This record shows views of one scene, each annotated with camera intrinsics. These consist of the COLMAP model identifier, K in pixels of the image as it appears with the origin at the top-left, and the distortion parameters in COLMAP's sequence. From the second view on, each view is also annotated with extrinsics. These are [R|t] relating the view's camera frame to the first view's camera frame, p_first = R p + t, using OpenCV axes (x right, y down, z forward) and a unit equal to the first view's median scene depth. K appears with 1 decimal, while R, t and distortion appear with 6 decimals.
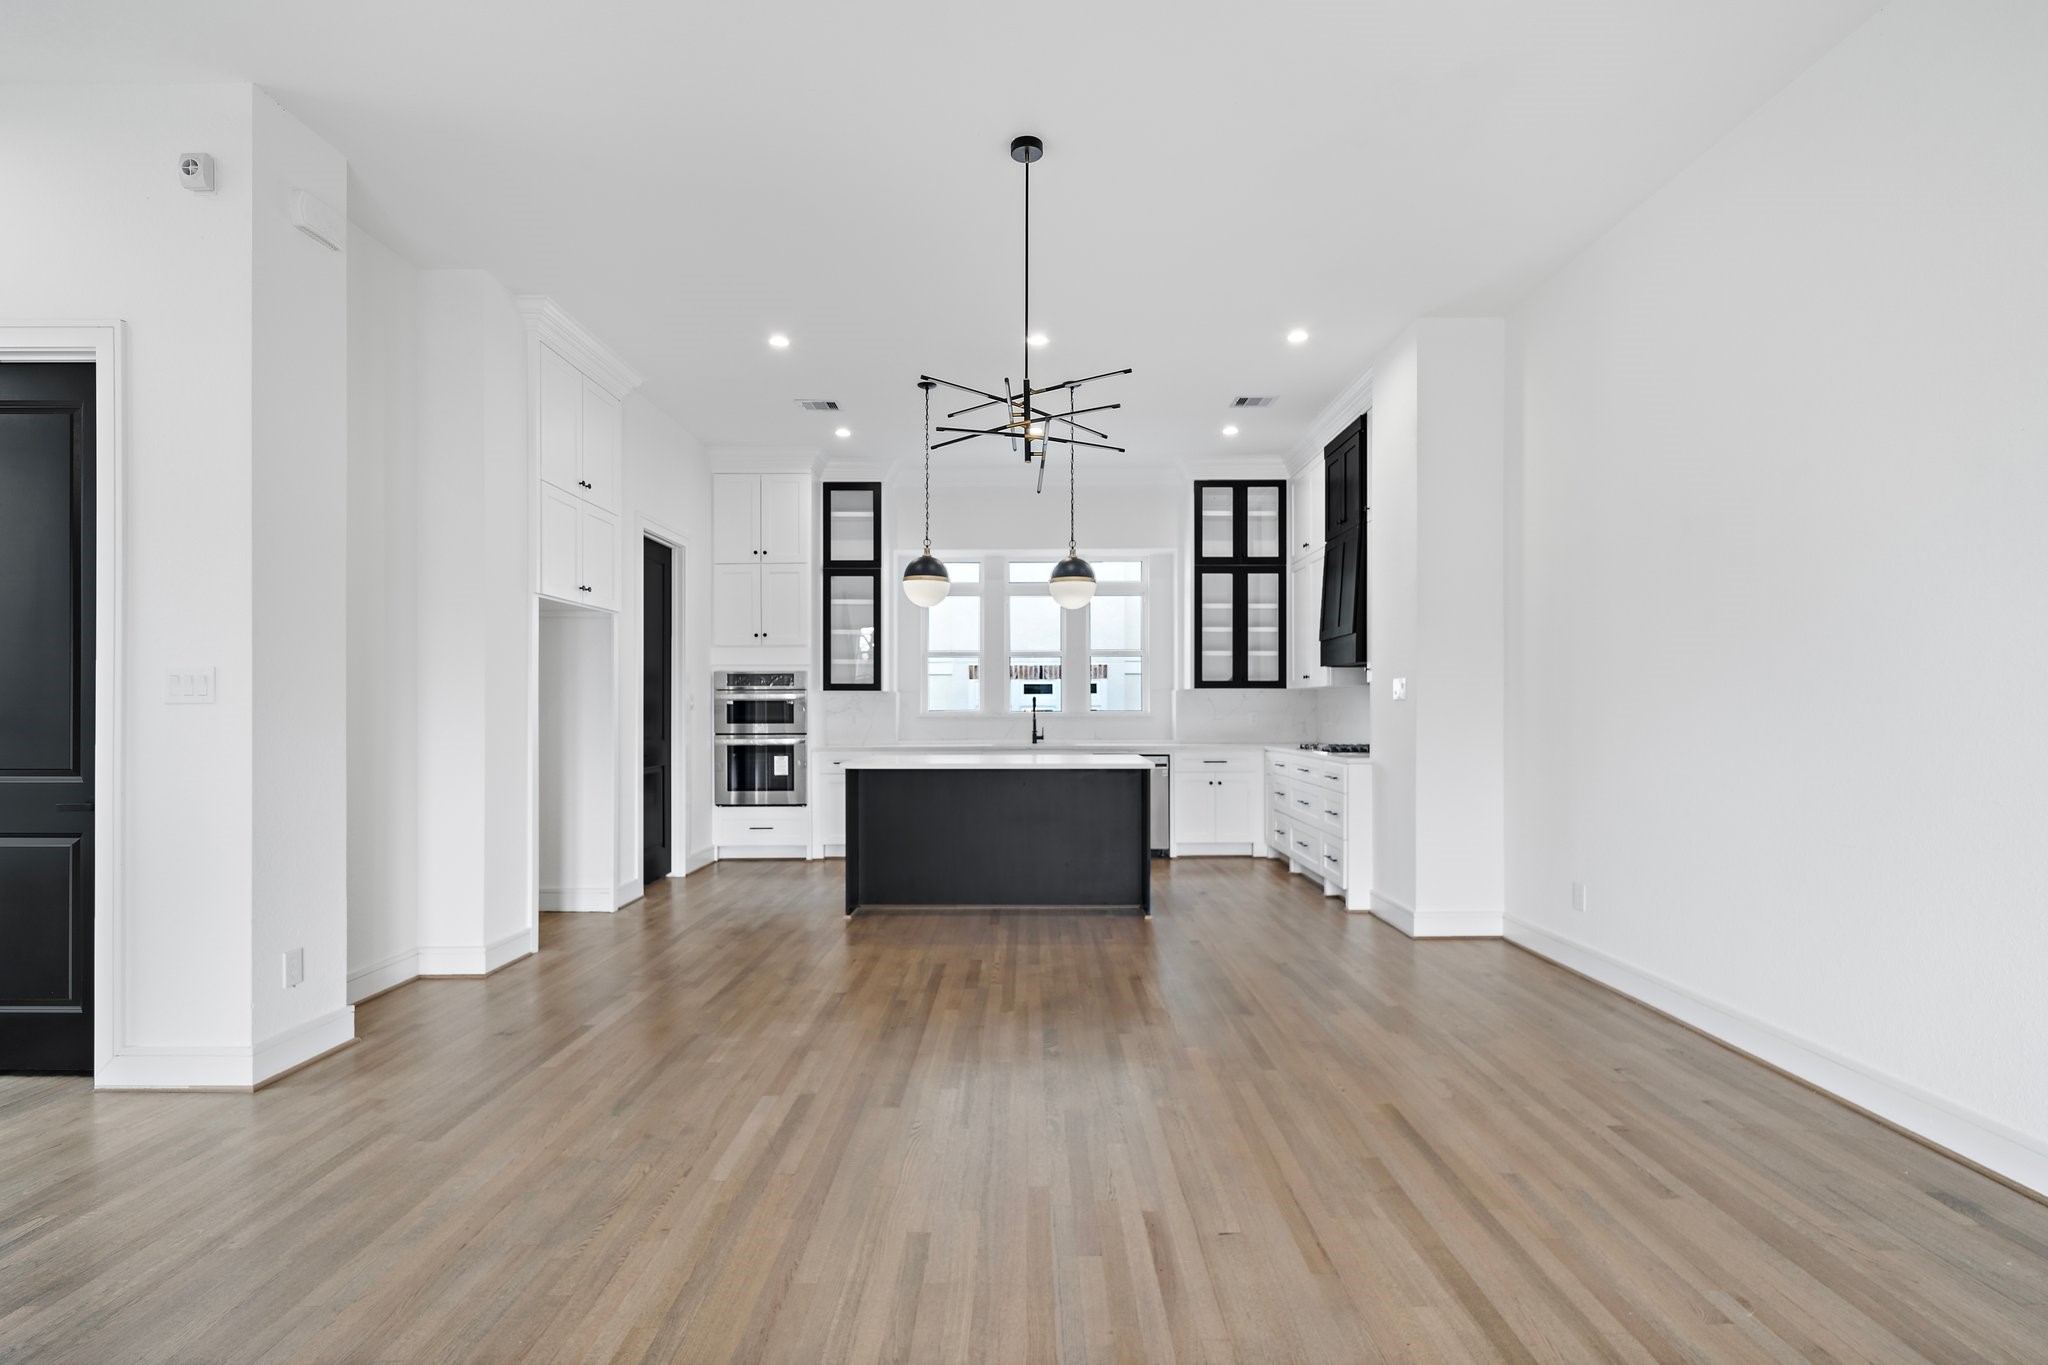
lens RADIAL K [[964.7, 0, 1016.5], [0, 964.7, 677.4], [0, 0, 1]] dist [0.009579, -0.000008]
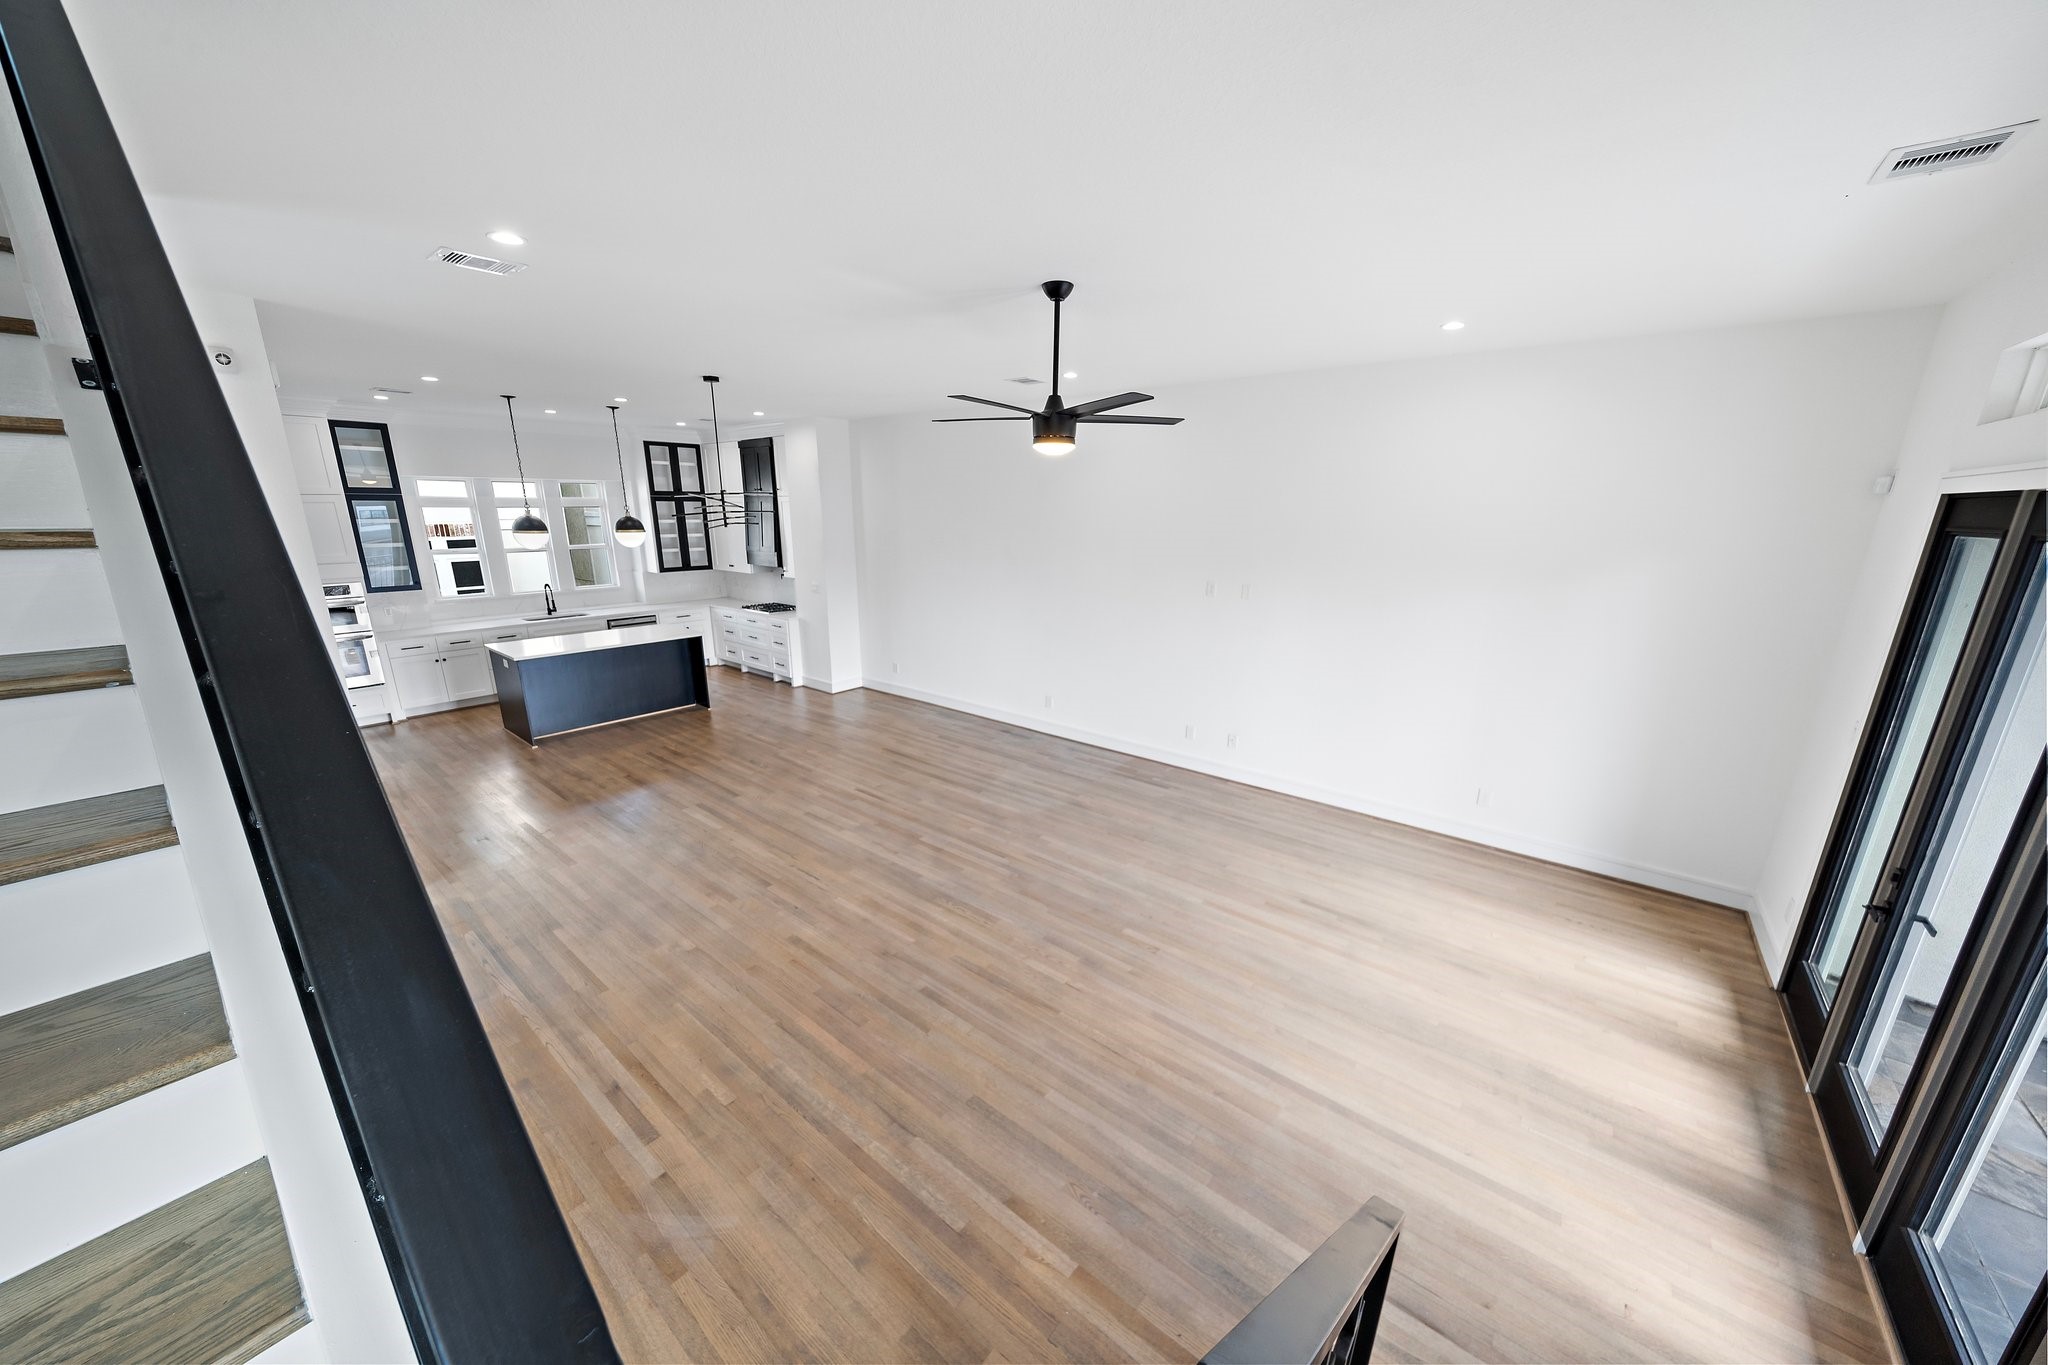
lens RADIAL K [[729.3, 0, 1034.7], [0, 729.3, 700.1], [0, 0, 1]] dist [-0.002625, -0.000081]
pose [[0.615564, -0.201542, 0.761880, -0.899150], [-0.034480, 0.958933, 0.281528, -0.329871], [-0.787332, -0.199568, 0.583336, -0.624413]]
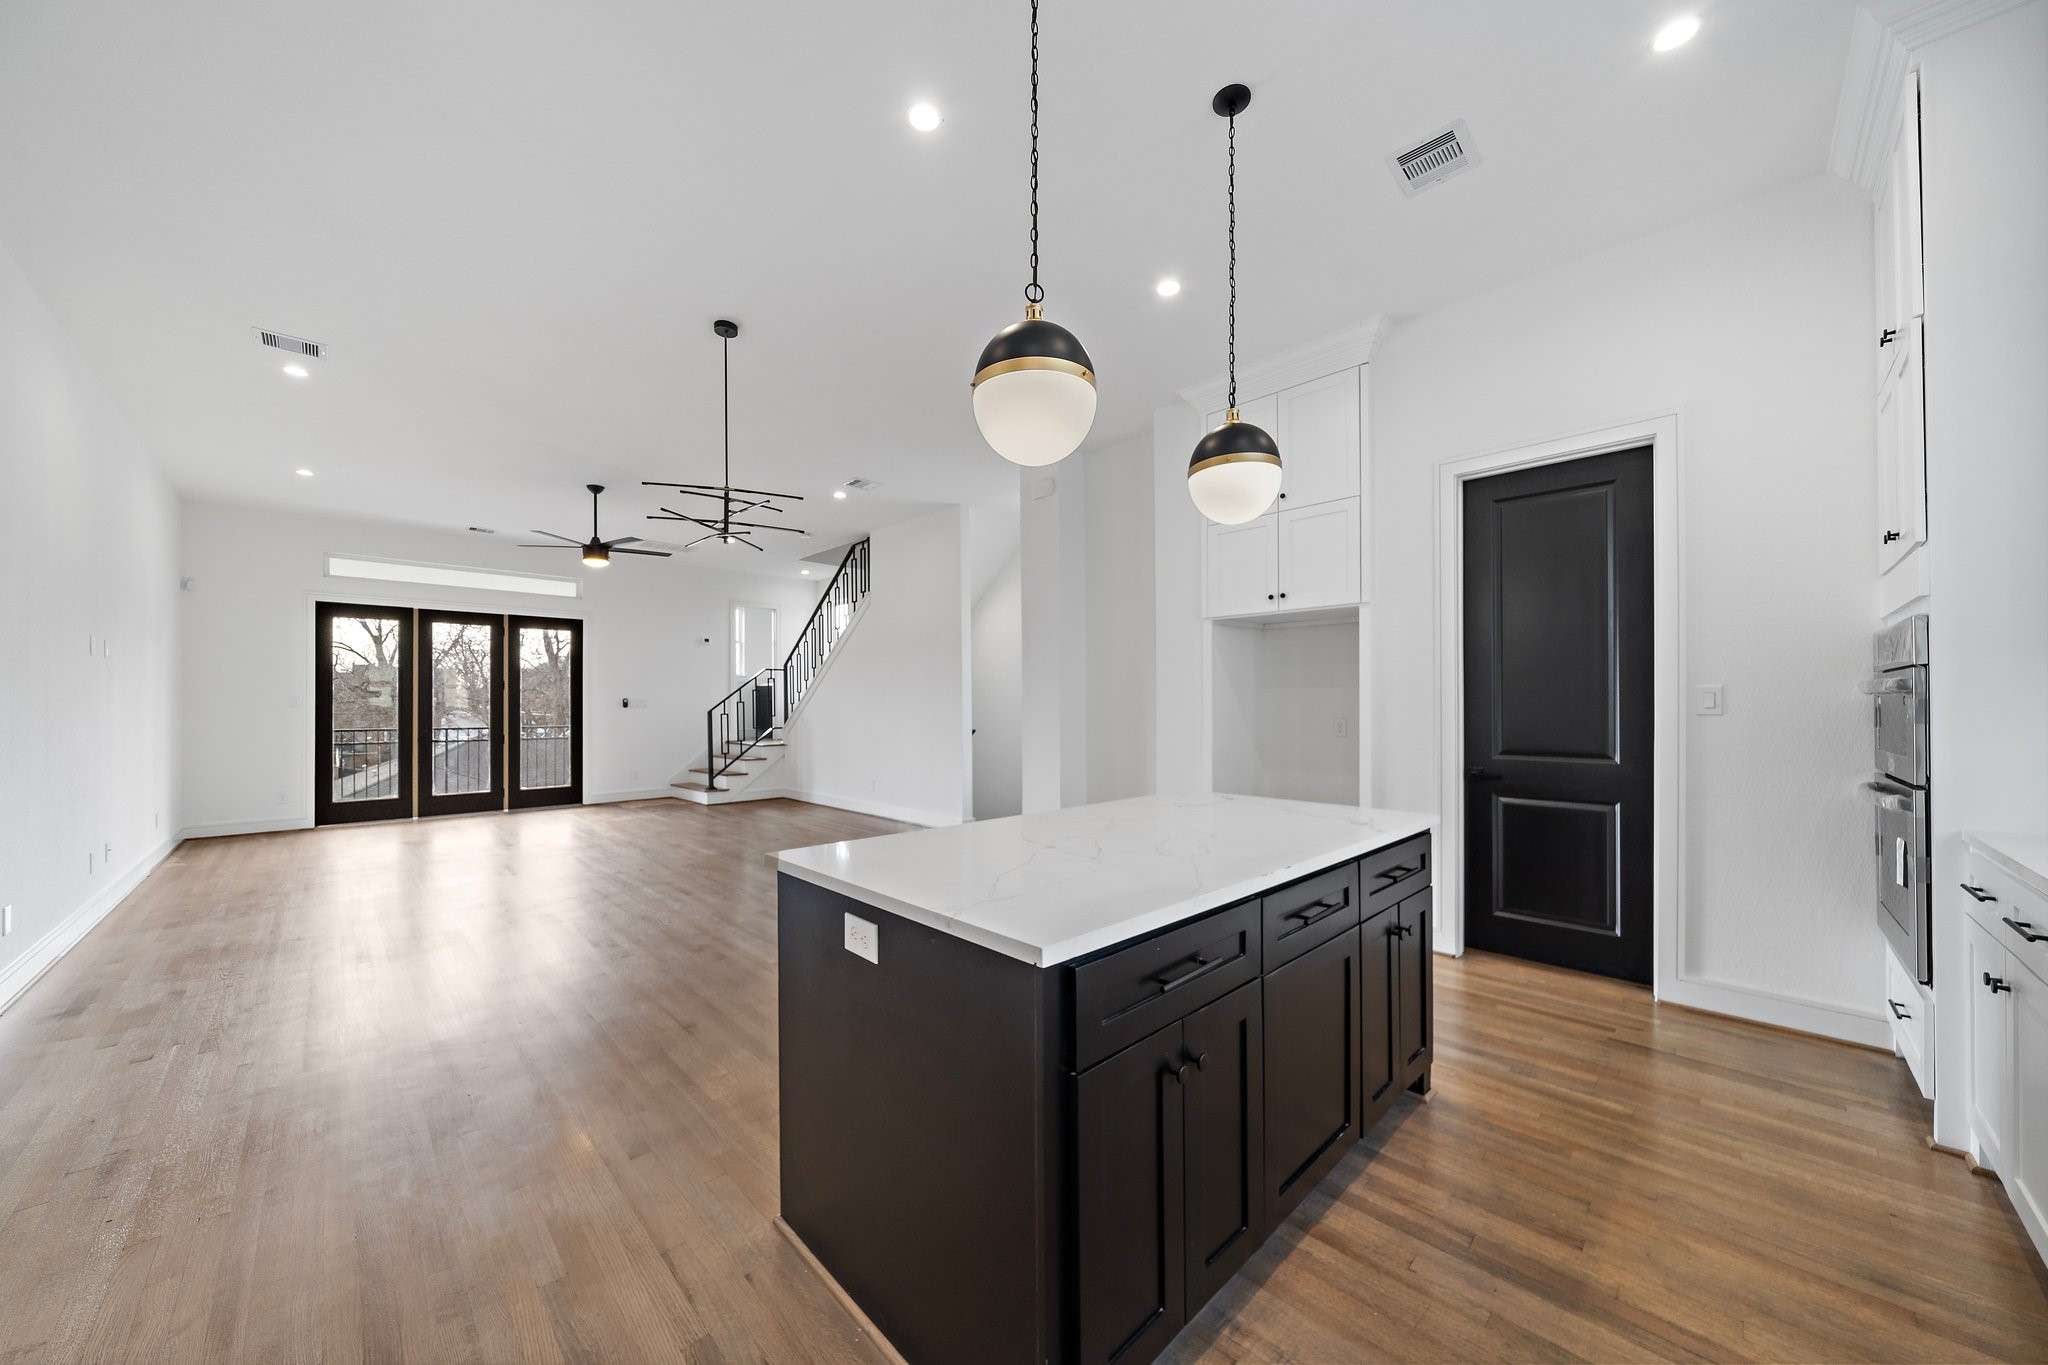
lens RADIAL K [[676.5, 0, 1005.3], [0, 676.5, 697.7], [0, 0, 1]] dist [-0.003225, -0.000136]
pose [[-0.703726, -0.001094, -0.710470, 0.417673], [0.028743, 0.999136, -0.030008, 0.047104], [0.709890, -0.041539, -0.703087, 1.936896]]
